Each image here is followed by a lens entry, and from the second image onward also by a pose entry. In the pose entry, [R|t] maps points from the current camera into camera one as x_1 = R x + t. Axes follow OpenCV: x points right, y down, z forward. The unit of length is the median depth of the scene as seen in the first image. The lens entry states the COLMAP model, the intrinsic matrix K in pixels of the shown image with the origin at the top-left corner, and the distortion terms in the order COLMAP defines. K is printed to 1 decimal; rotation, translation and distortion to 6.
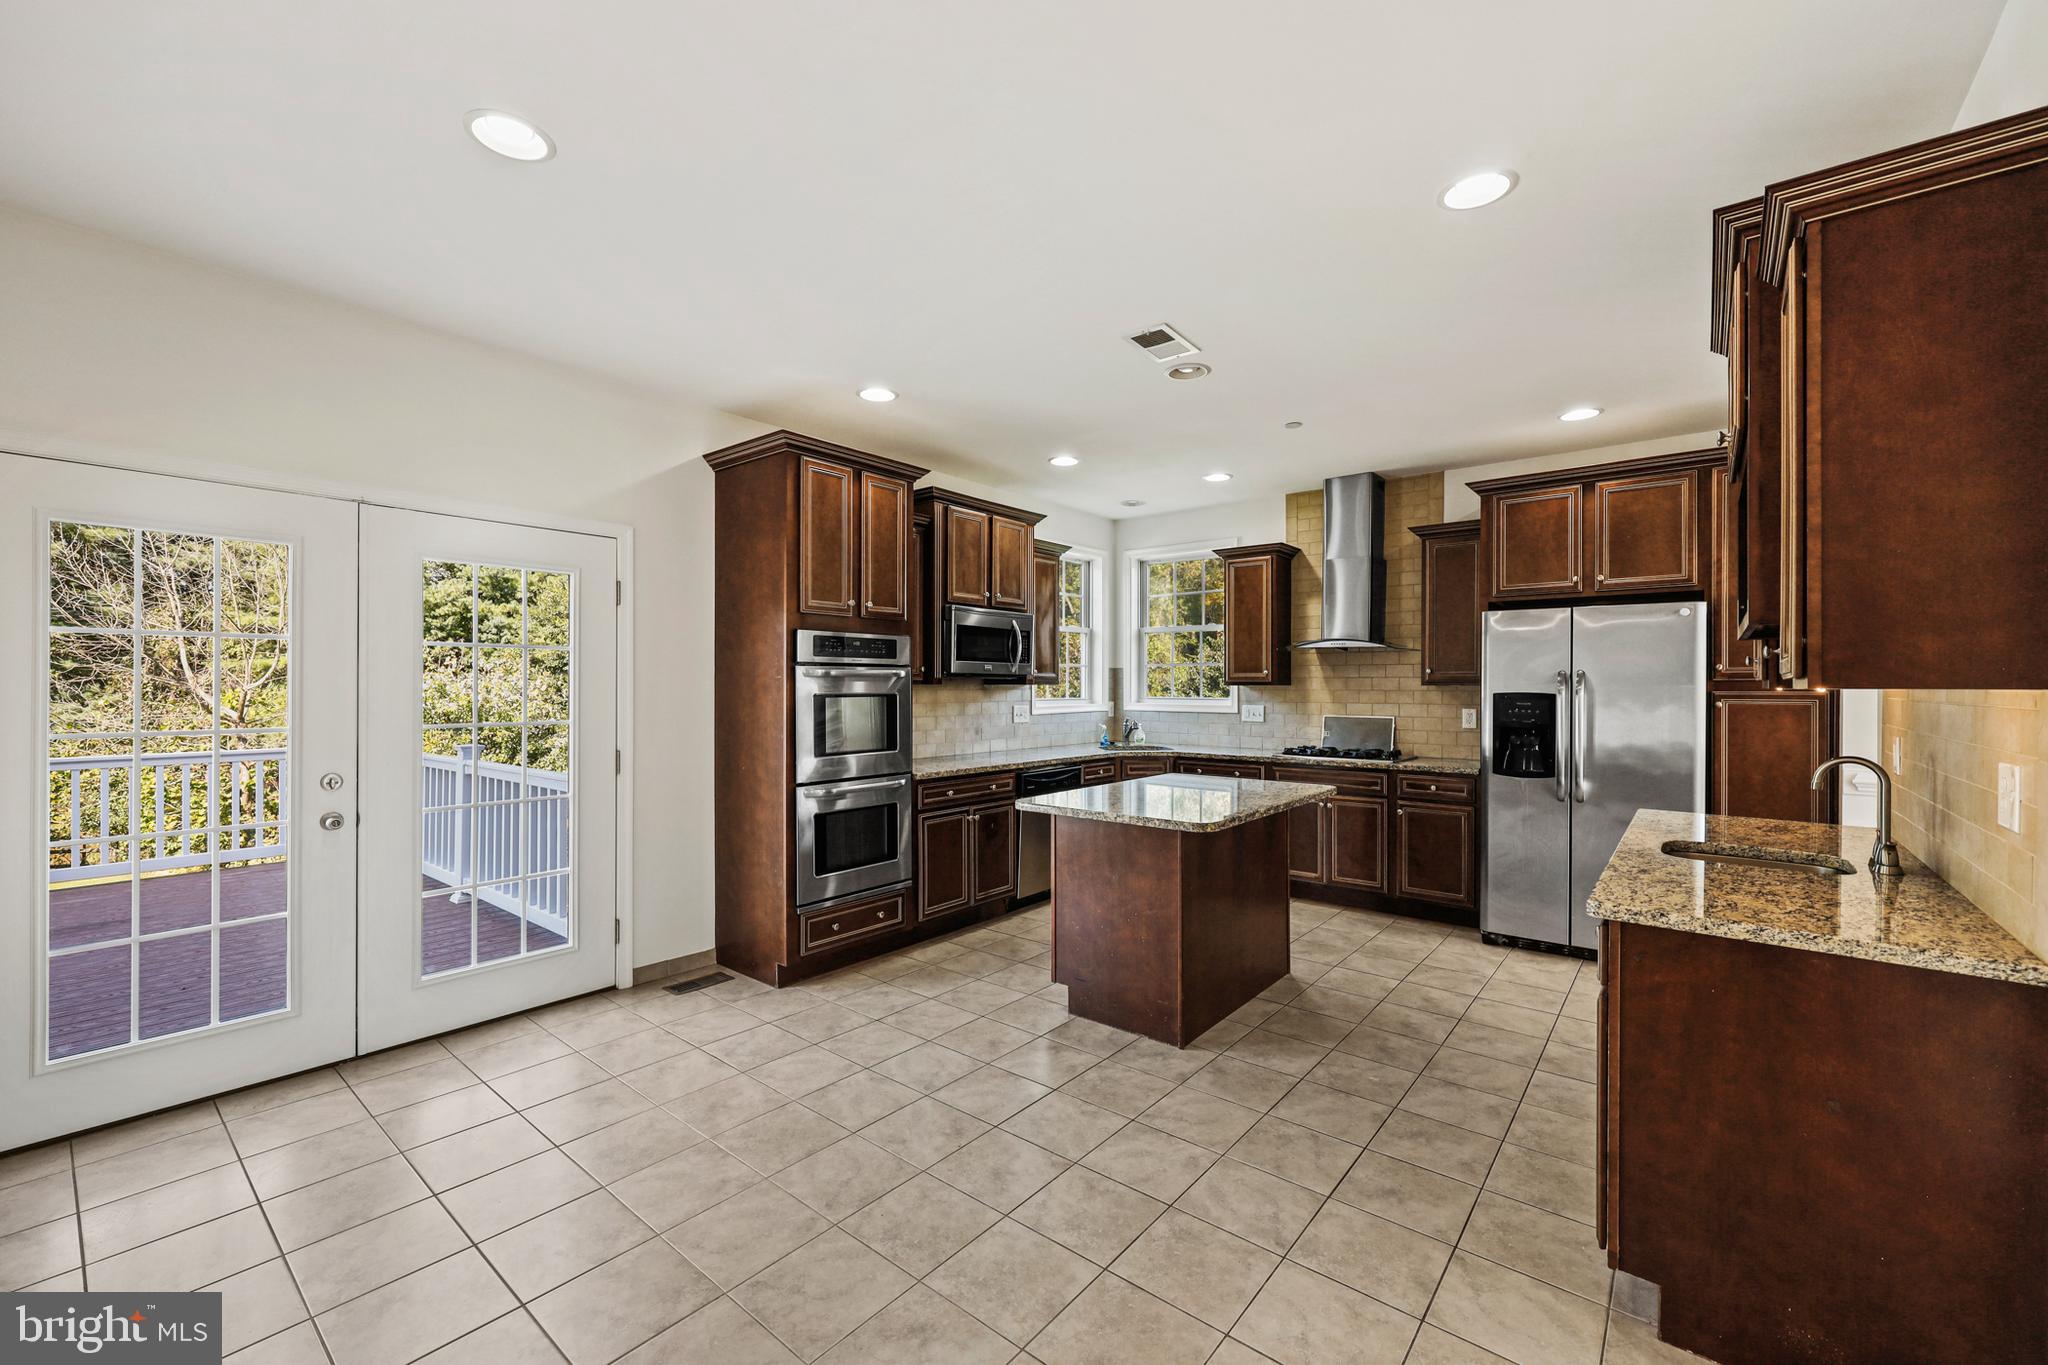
lens RADIAL K [[825.3, 0, 1034.9], [0, 825.3, 694.3], [0, 0, 1]] dist [0.001066, 0.002133]
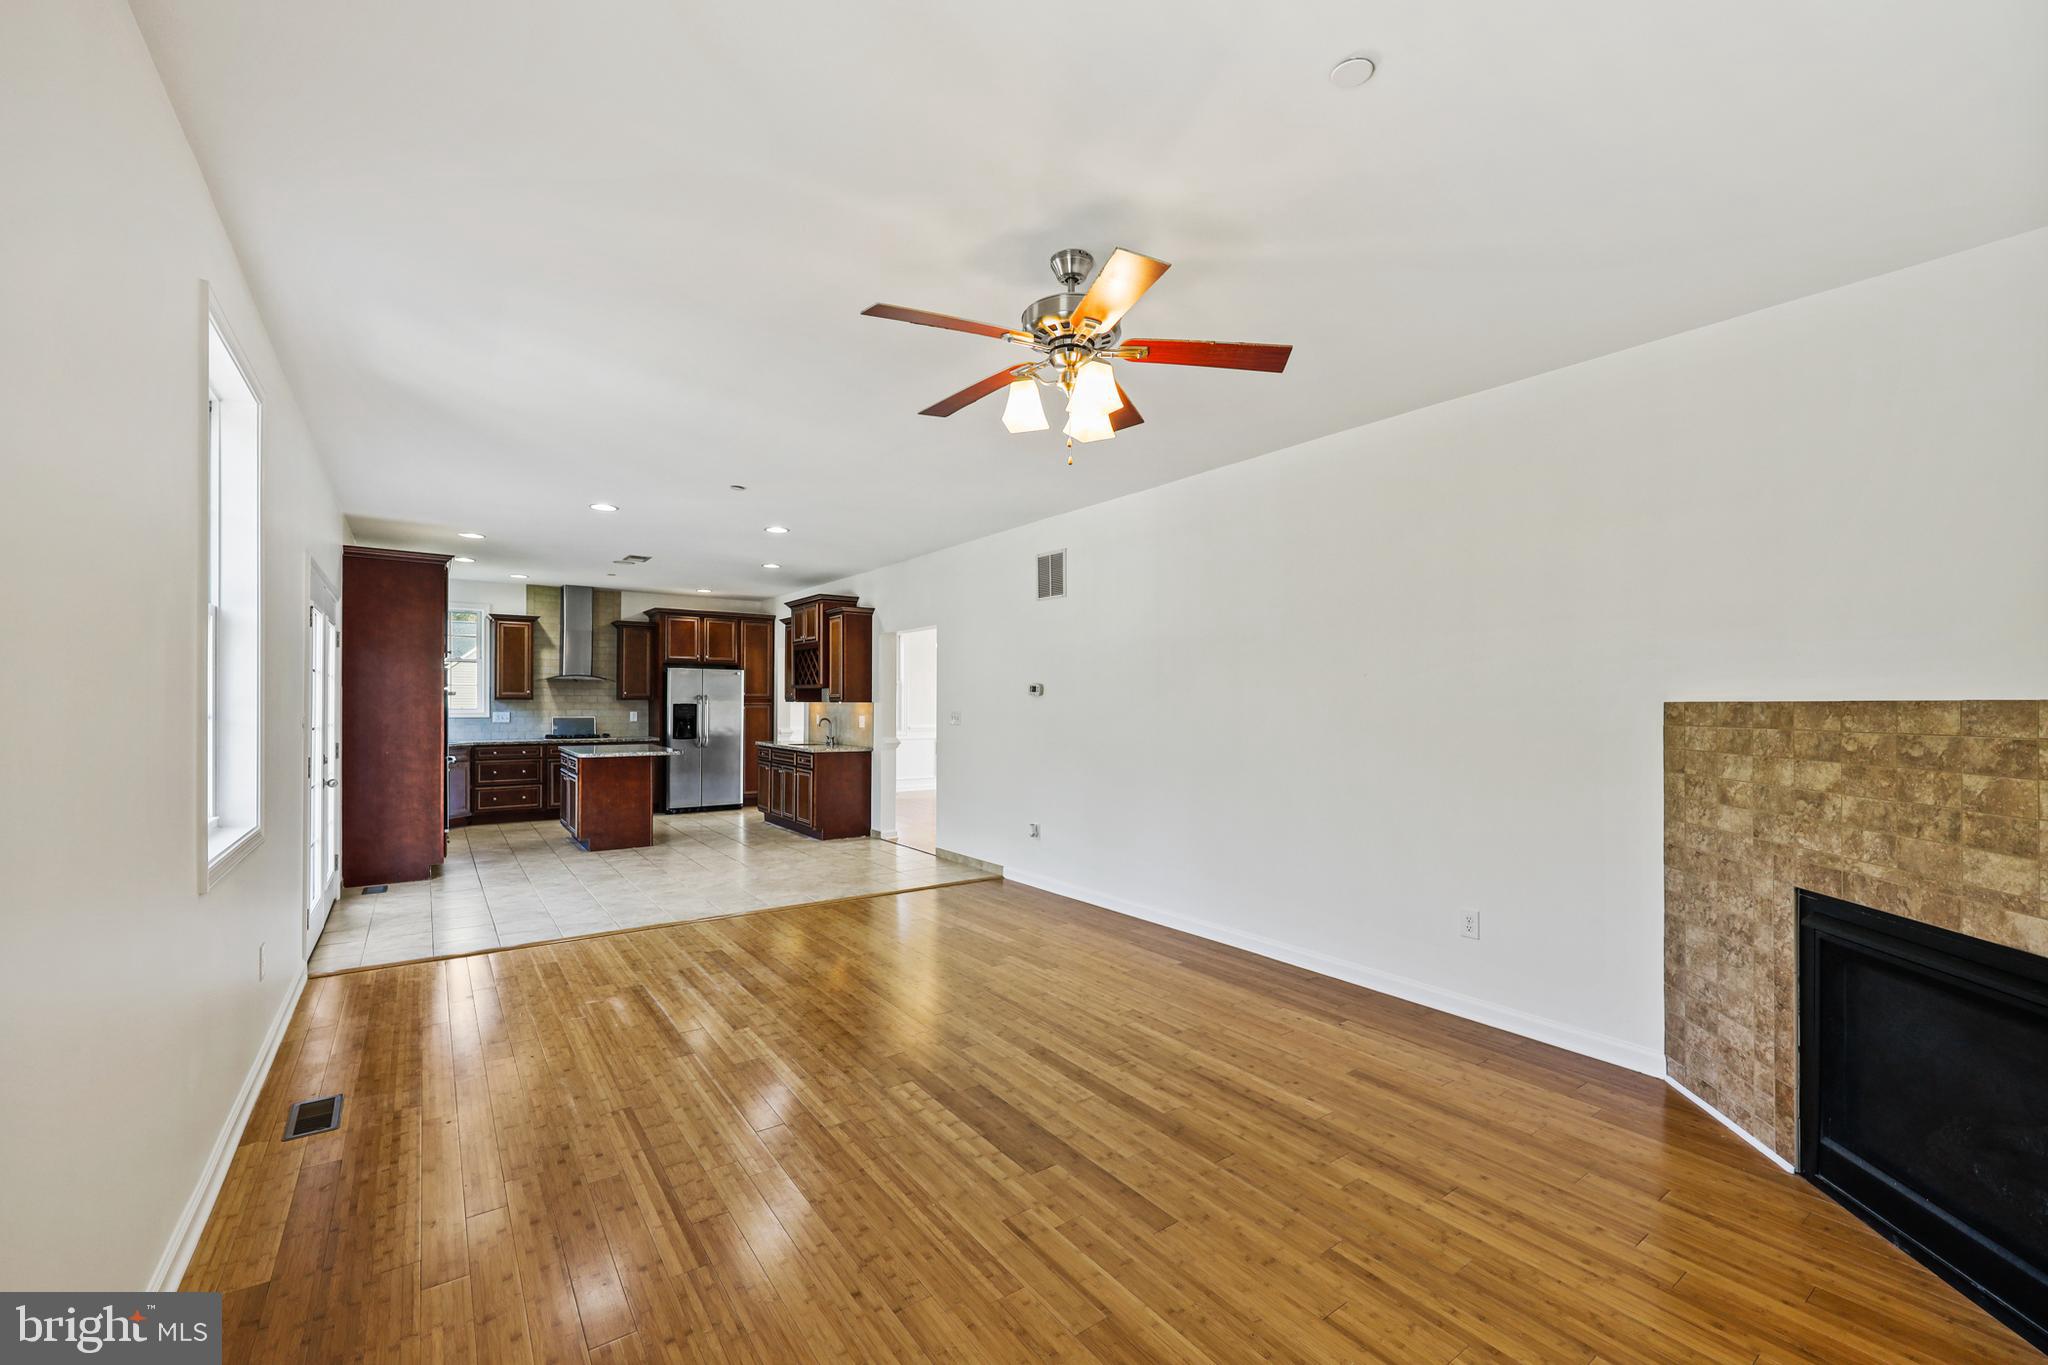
lens RADIAL K [[825.3, 0, 1016.4], [0, 825.3, 704.2], [0, 0, 1]] dist [0.001066, 0.002133]
pose [[0.263006, -0.003662, 0.964787, -1.430638], [0.006795, 0.999975, 0.001943, 0.001638], [-0.964770, 0.006045, 0.263024, -0.530914]]
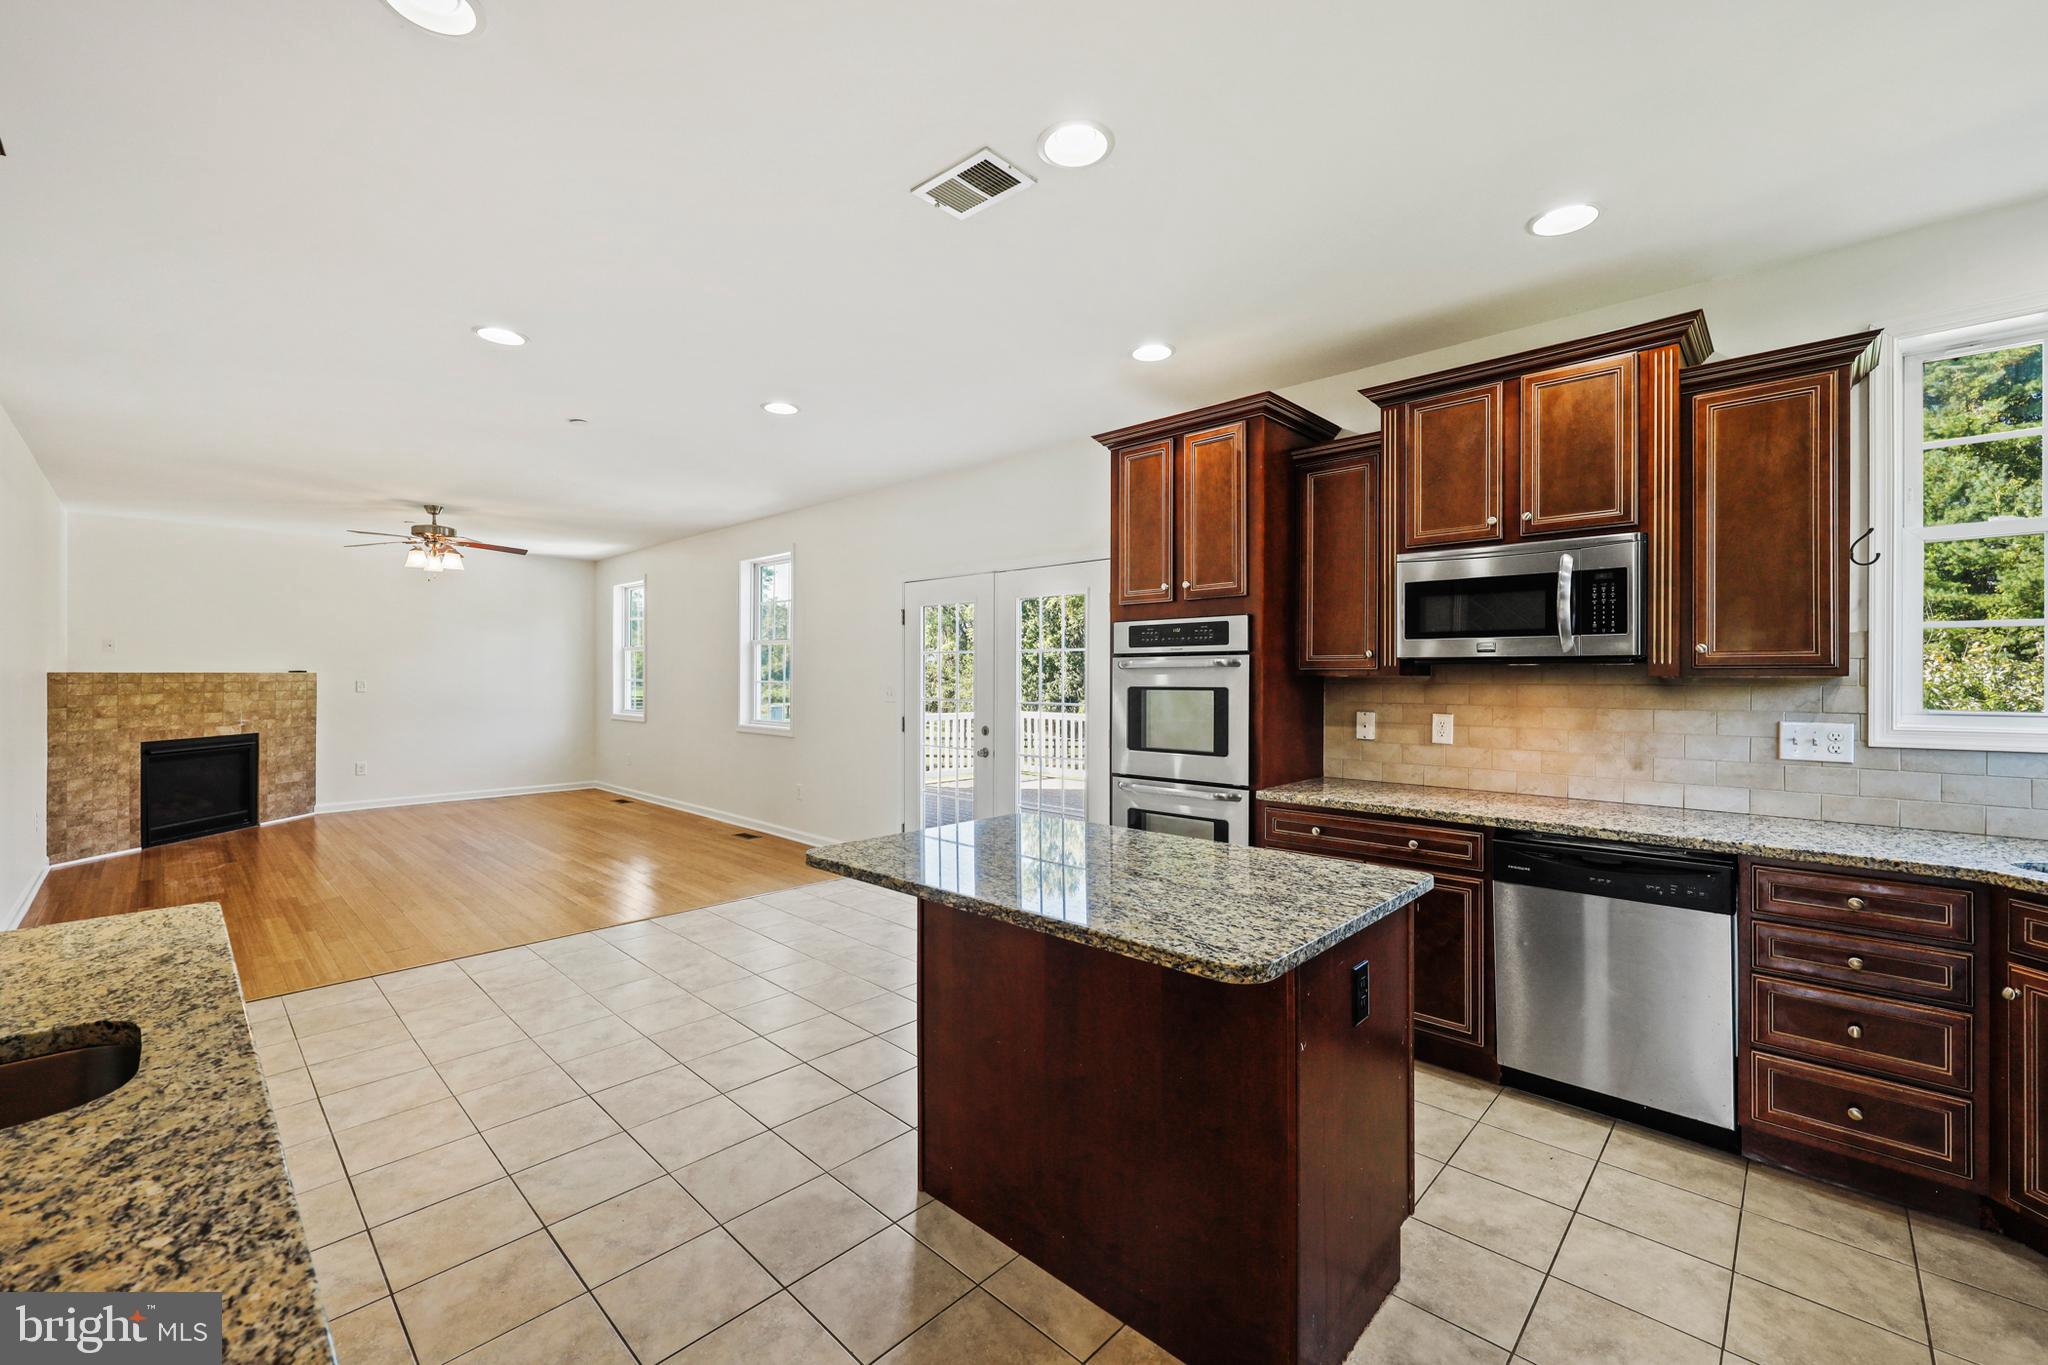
lens RADIAL K [[825.3, 0, 1012.2], [0, 825.3, 680.9], [0, 0, 1]] dist [0.001066, 0.002133]
pose [[-0.083713, 0.003641, -0.996483, 0.635710], [-0.012525, 0.999910, 0.004706, -0.007794], [0.996411, 0.012875, -0.083660, 0.820554]]
